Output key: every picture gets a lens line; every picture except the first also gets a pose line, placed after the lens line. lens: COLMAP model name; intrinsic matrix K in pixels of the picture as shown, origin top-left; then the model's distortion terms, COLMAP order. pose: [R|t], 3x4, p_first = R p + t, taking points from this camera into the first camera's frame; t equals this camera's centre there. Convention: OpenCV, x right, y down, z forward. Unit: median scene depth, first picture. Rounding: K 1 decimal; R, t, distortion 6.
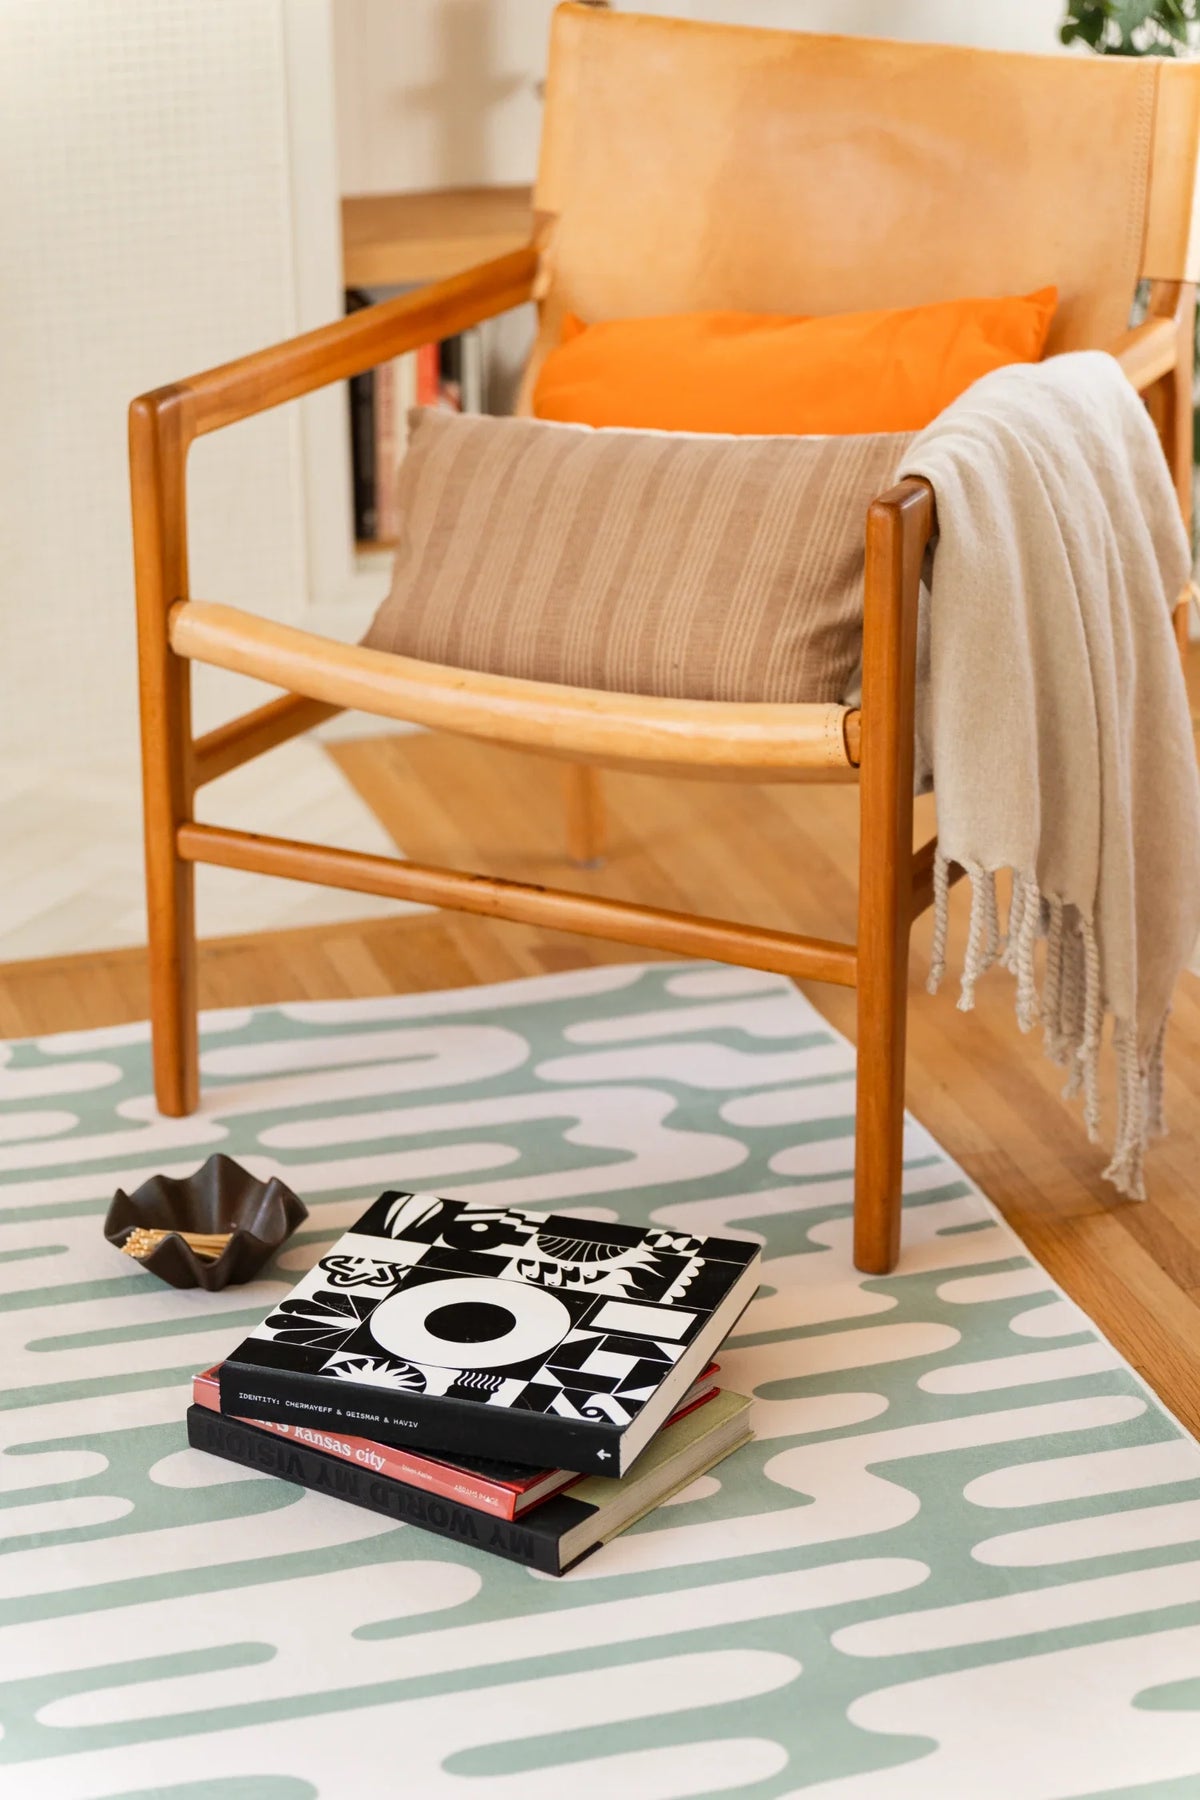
lens RADIAL K [[4365.2, 0, 602.1], [0, 4365.2, 910.2], [0, 0, 1]] dist [0.002135, 0.000000]
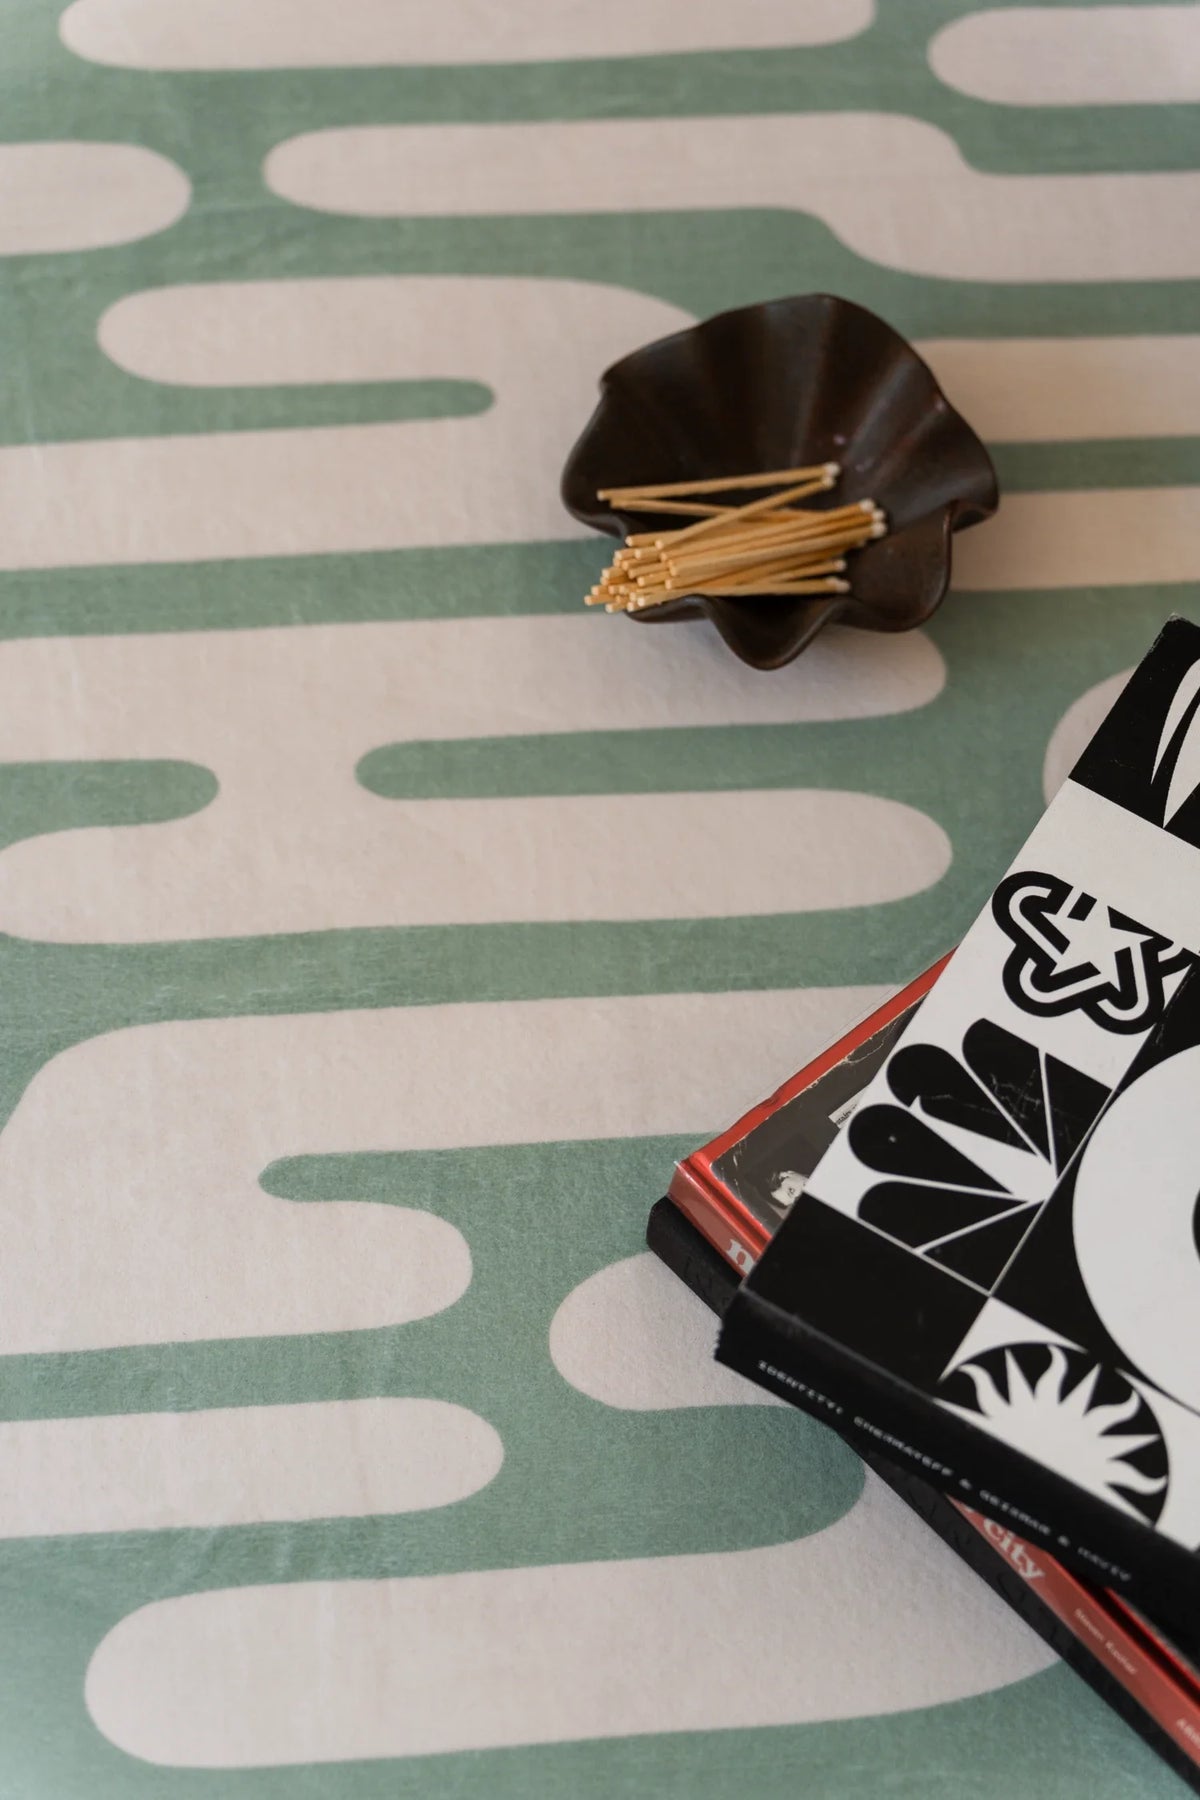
lens RADIAL K [[4365.2, 0, 598.9], [0, 4365.2, 903.0], [0, 0, 1]] dist [0.002135, 0.000000]
pose [[0.976598, 0.213131, -0.028825, -0.090408], [-0.146036, 0.755530, 0.638629, -0.199402], [0.157890, -0.619475, 0.768974, 0.634825]]
